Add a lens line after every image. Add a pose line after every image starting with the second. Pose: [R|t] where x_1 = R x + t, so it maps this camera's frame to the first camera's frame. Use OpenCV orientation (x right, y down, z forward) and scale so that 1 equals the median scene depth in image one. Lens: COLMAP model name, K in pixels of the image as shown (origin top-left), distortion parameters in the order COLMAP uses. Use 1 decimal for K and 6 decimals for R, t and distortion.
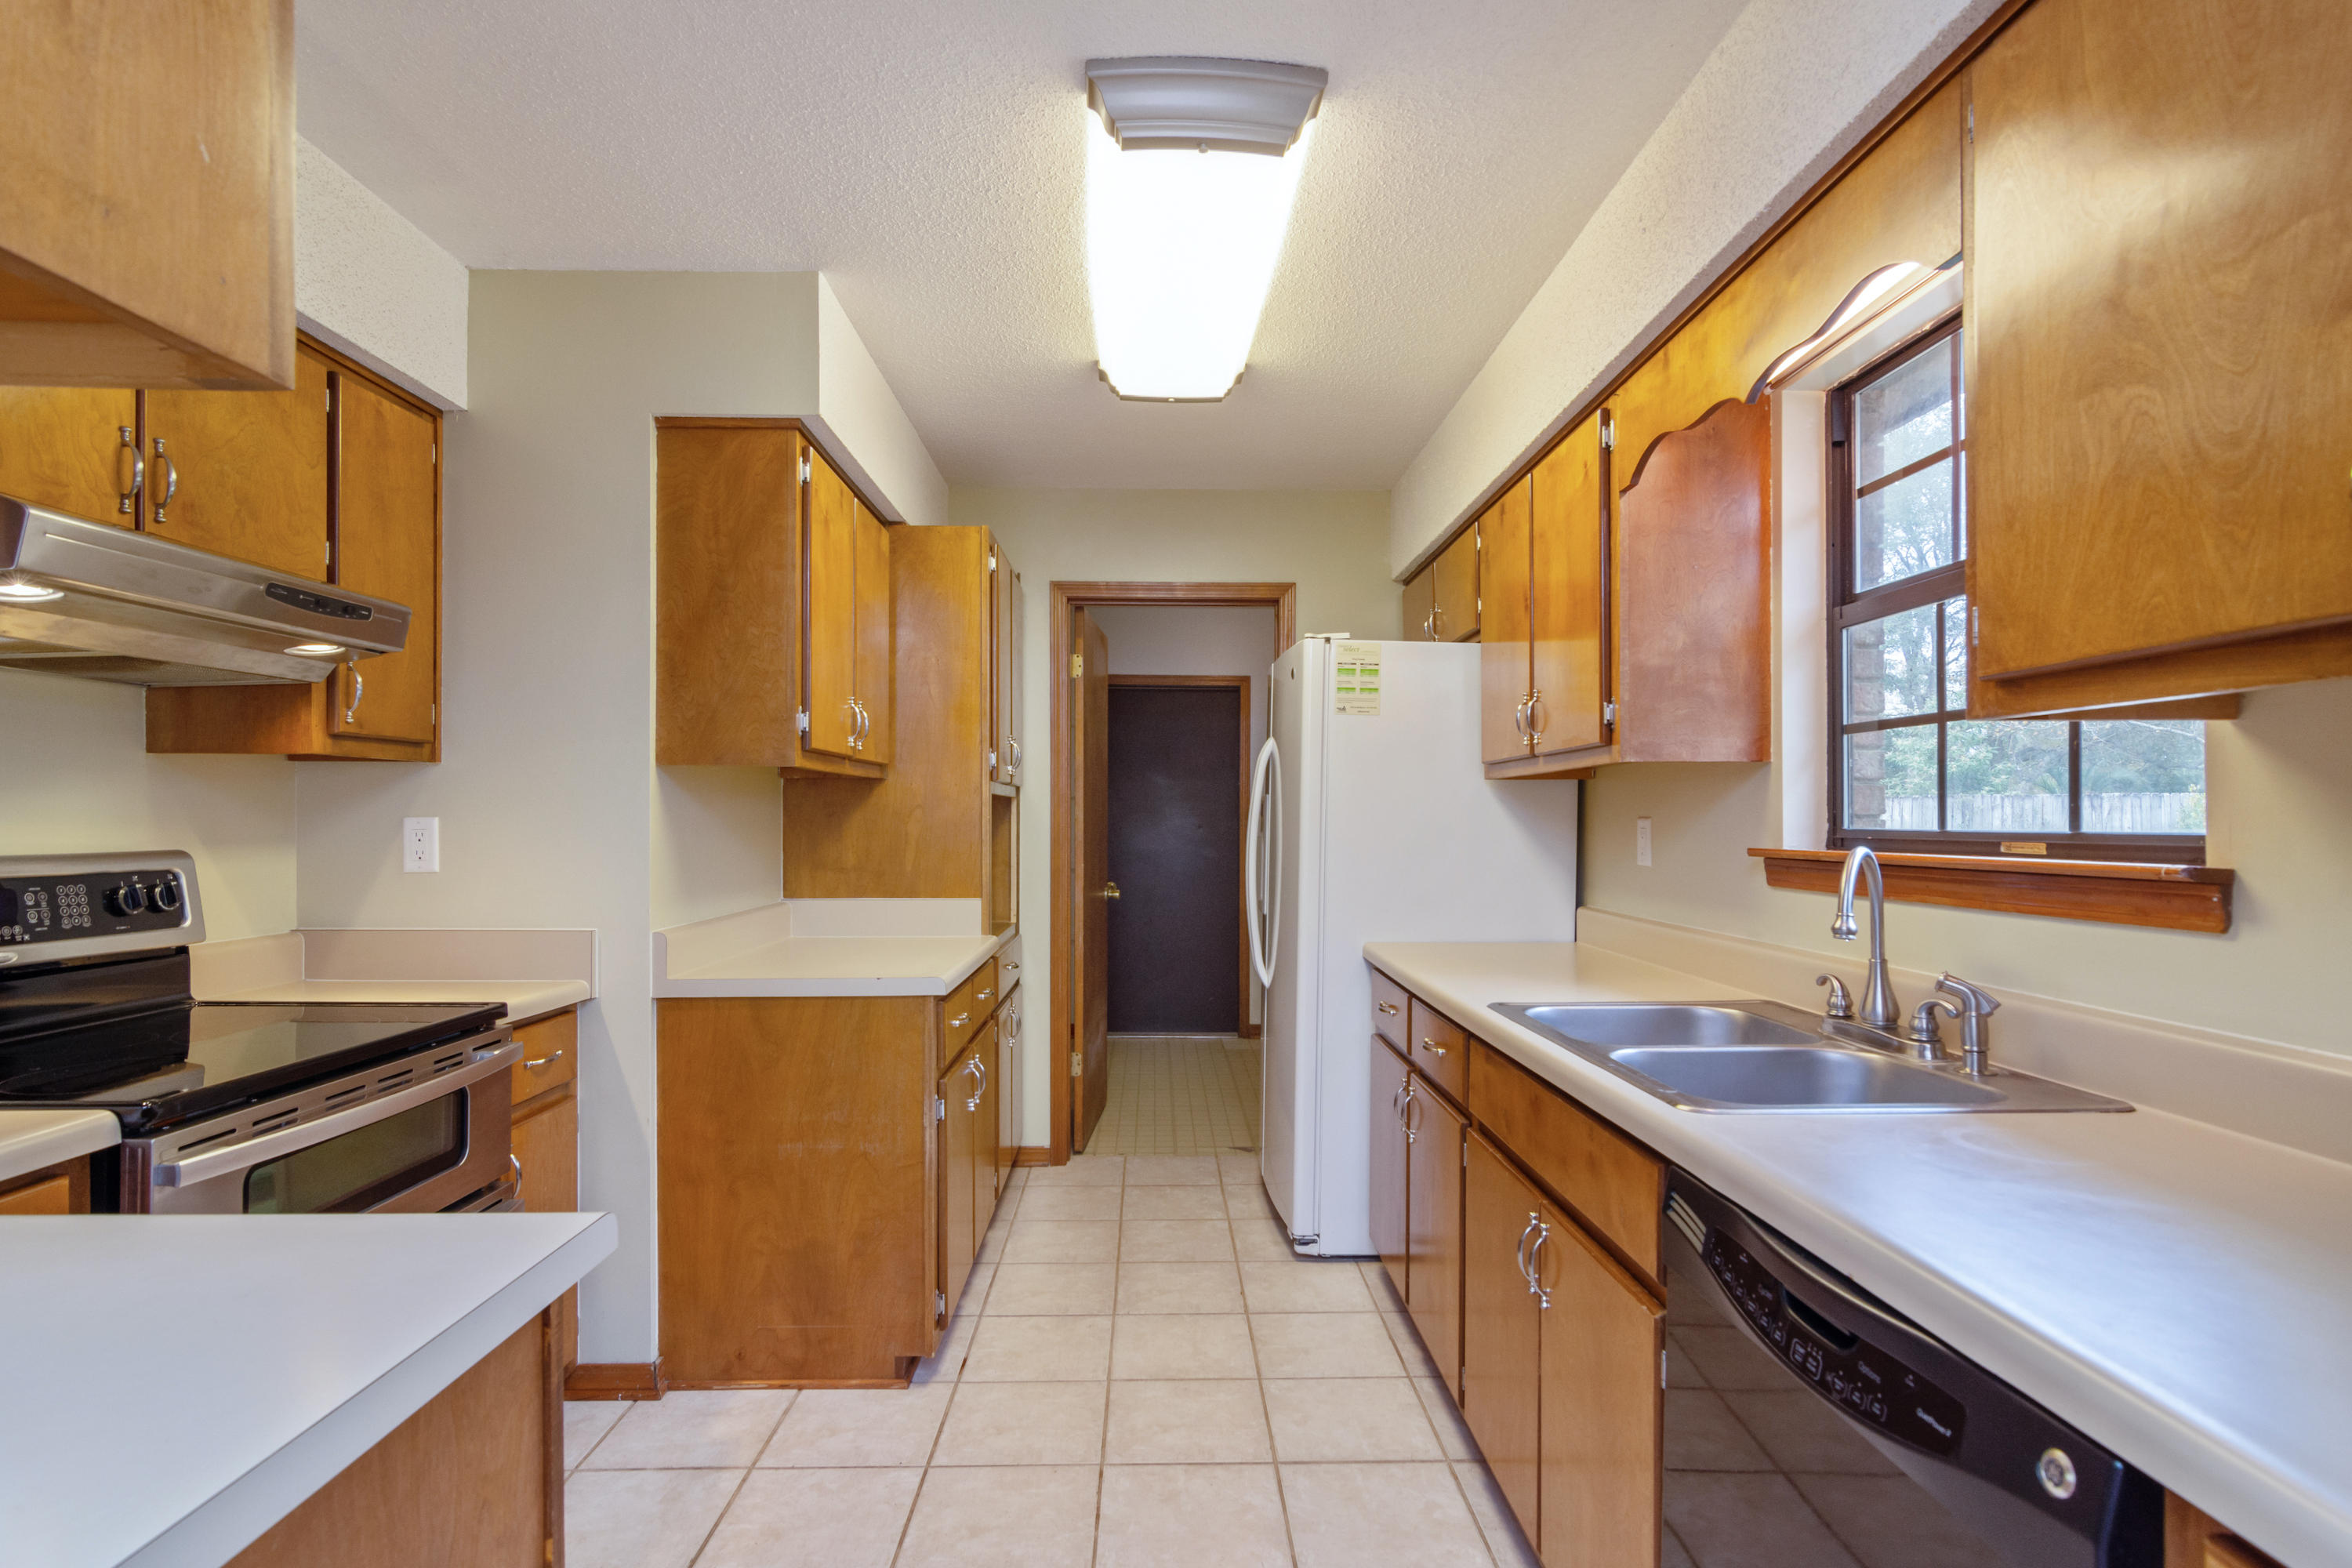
lens RADIAL K [[1133.2, 0, 1172.4], [0, 1133.2, 824.1], [0, 0, 1]] dist [-0.006123, 0.003573]
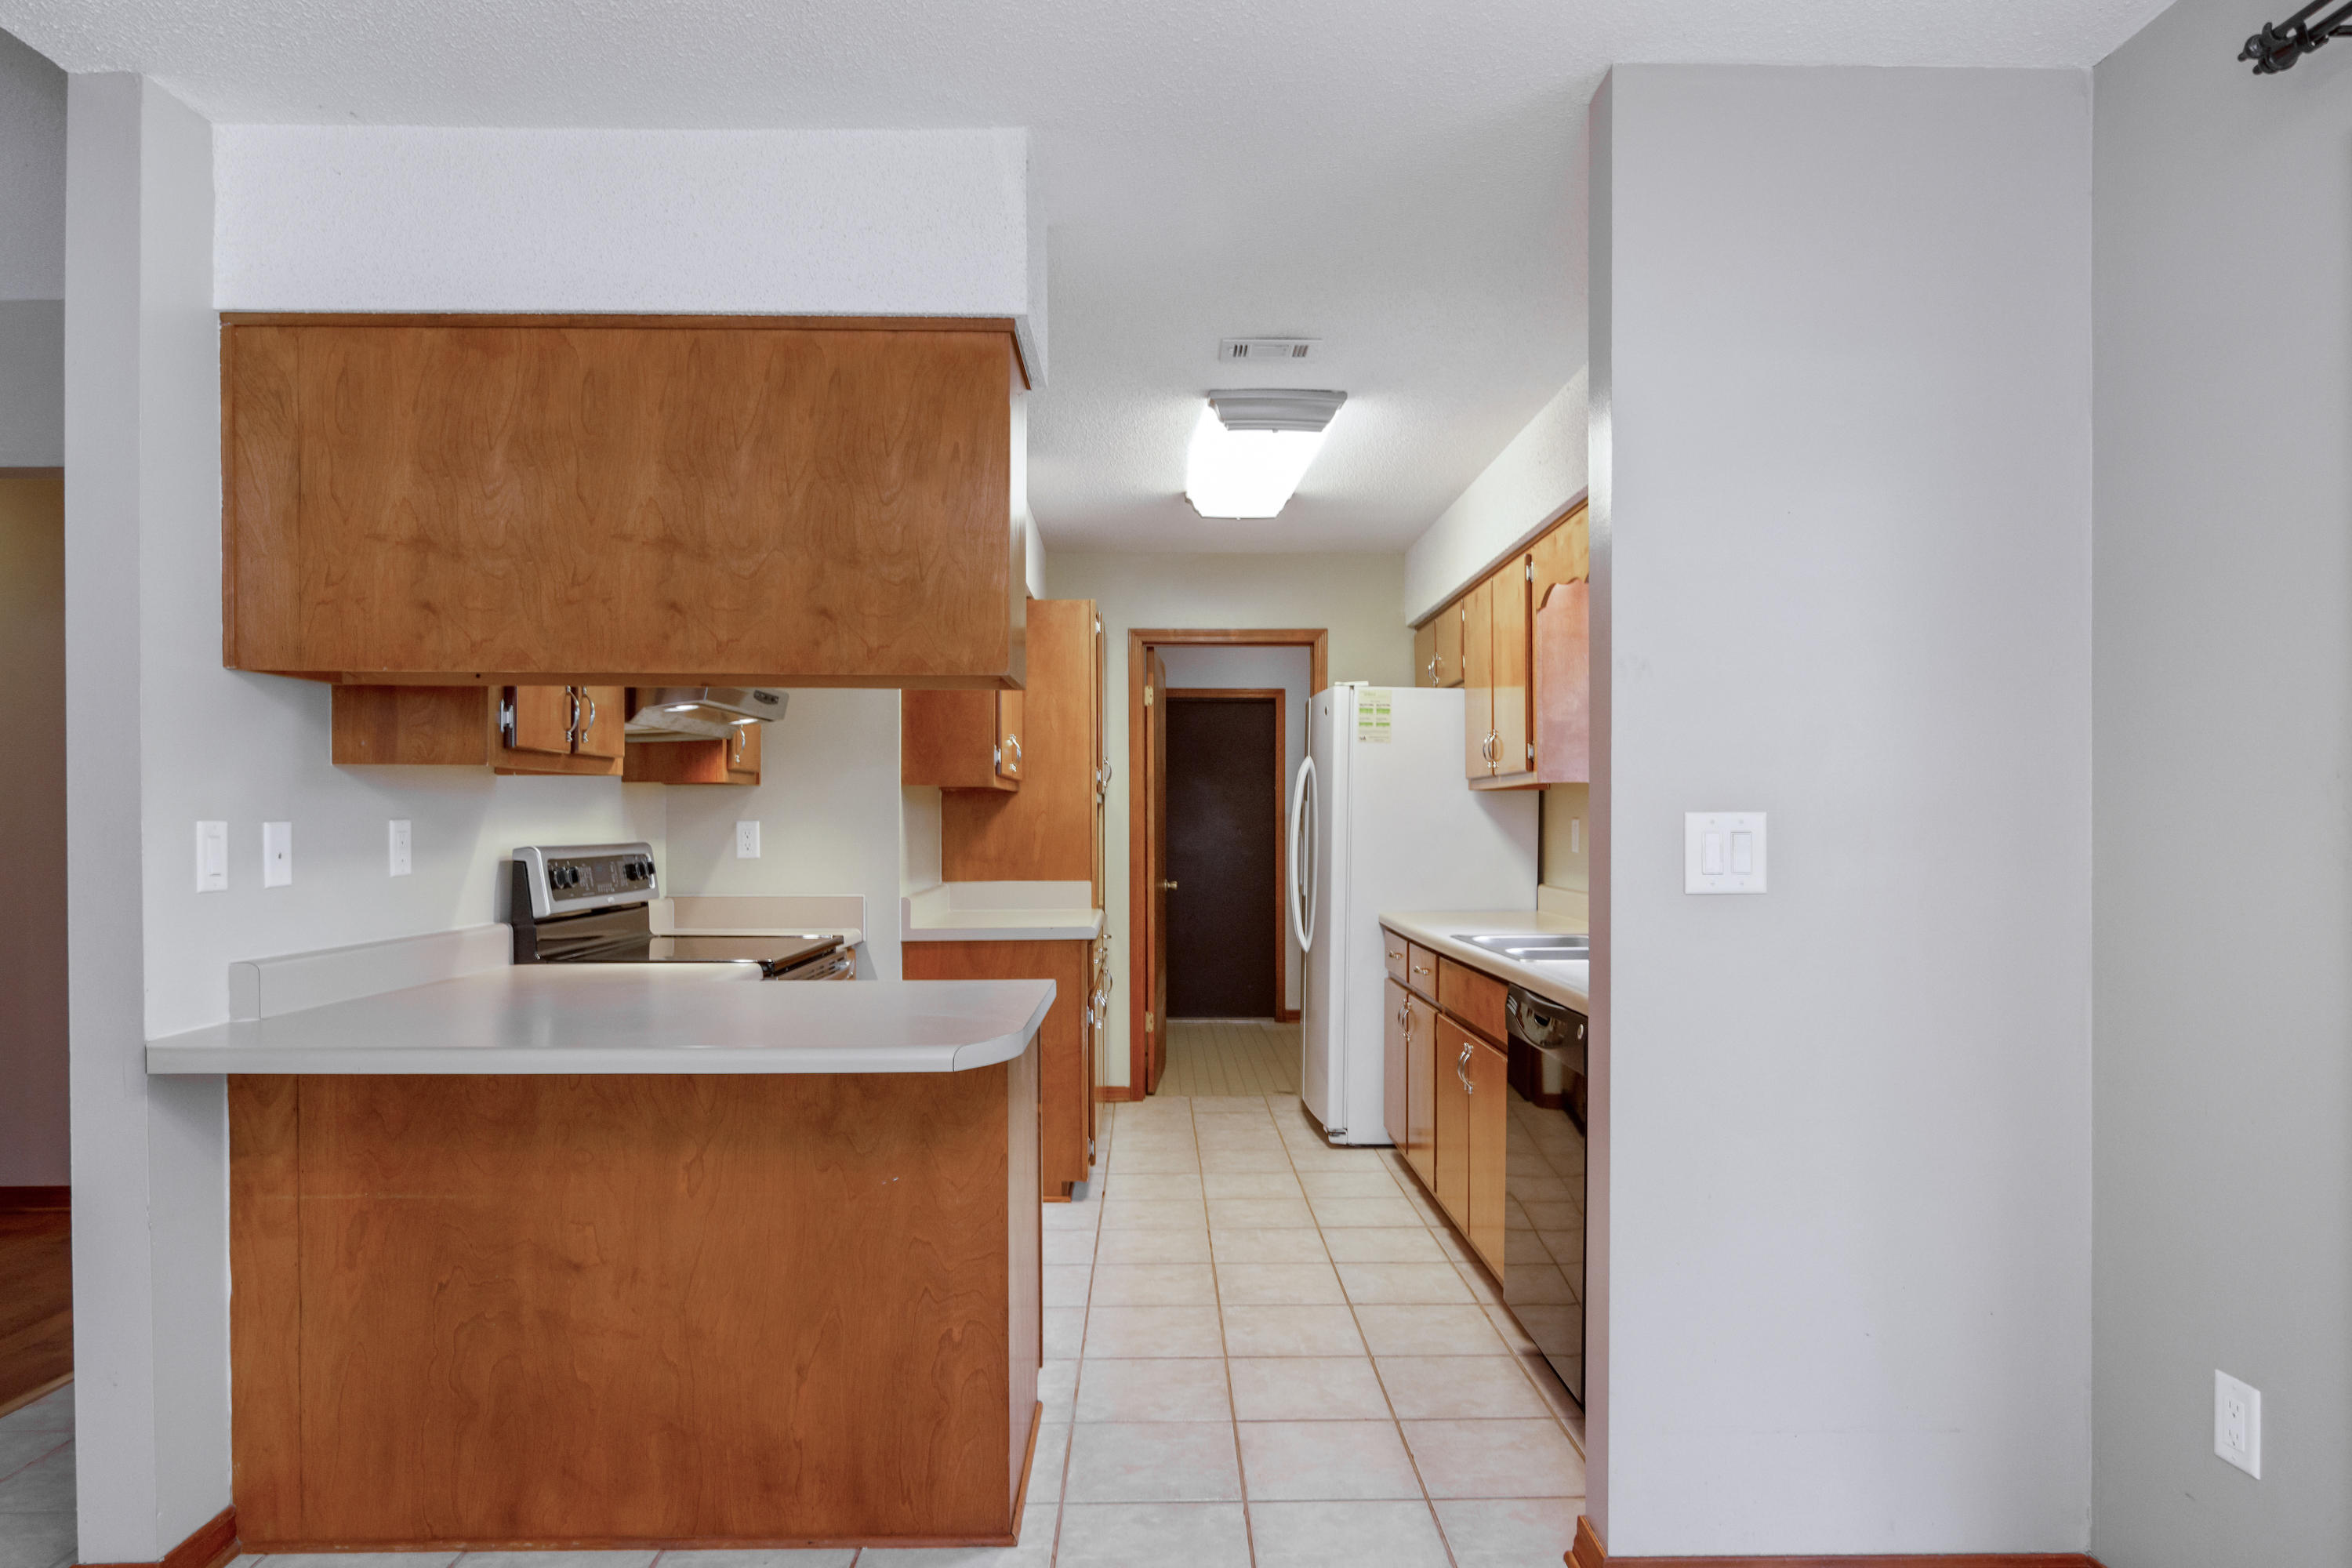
lens RADIAL K [[1350.8, 0, 1163.0], [0, 1350.8, 843.8], [0, 0, 1]] dist [0.001814, 0.000595]
pose [[0.999930, -0.004304, -0.010979, -0.089905], [0.004432, 0.999922, 0.011686, 0.004733], [0.010928, -0.011734, 0.999871, -0.774233]]
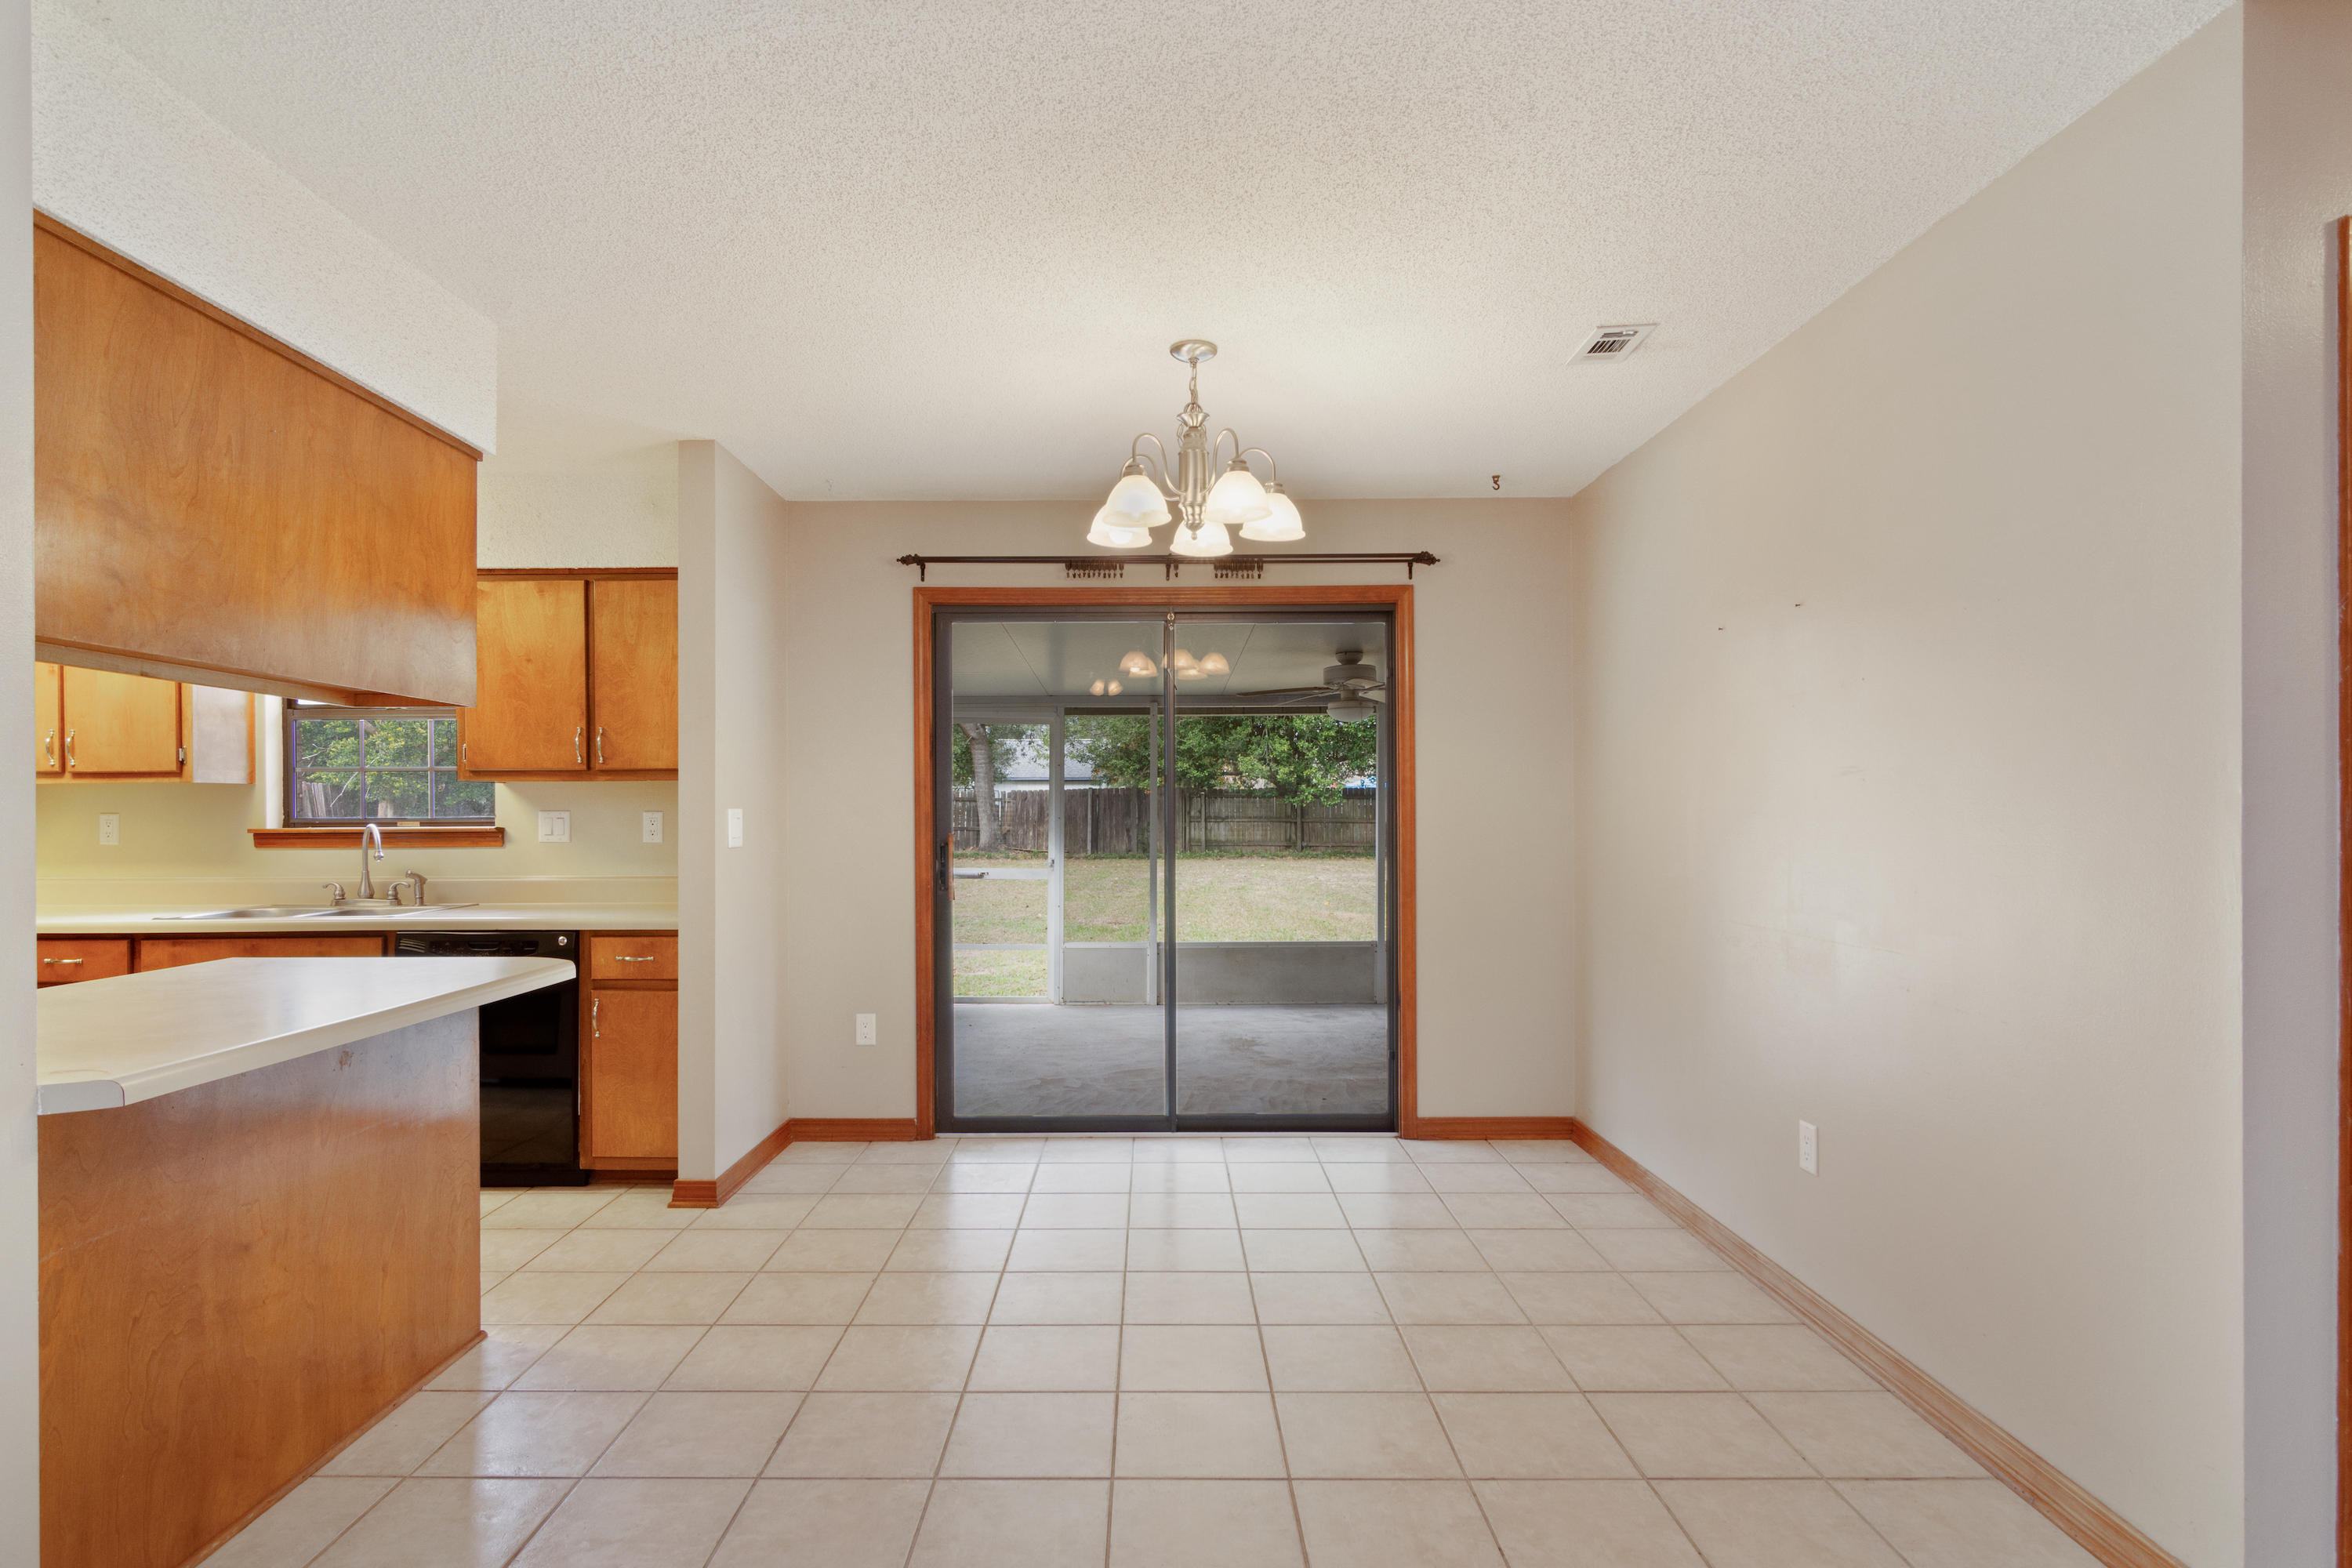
lens RADIAL K [[1209.6, 0, 1105.7], [0, 1209.6, 832.5], [0, 0, 1]] dist [-0.000465, -0.000347]
pose [[0.056139, -0.018429, 0.998253, -1.300558], [0.006520, 0.999815, 0.018091, 0.000479], [-0.998402, 0.005493, 0.056249, -0.511833]]
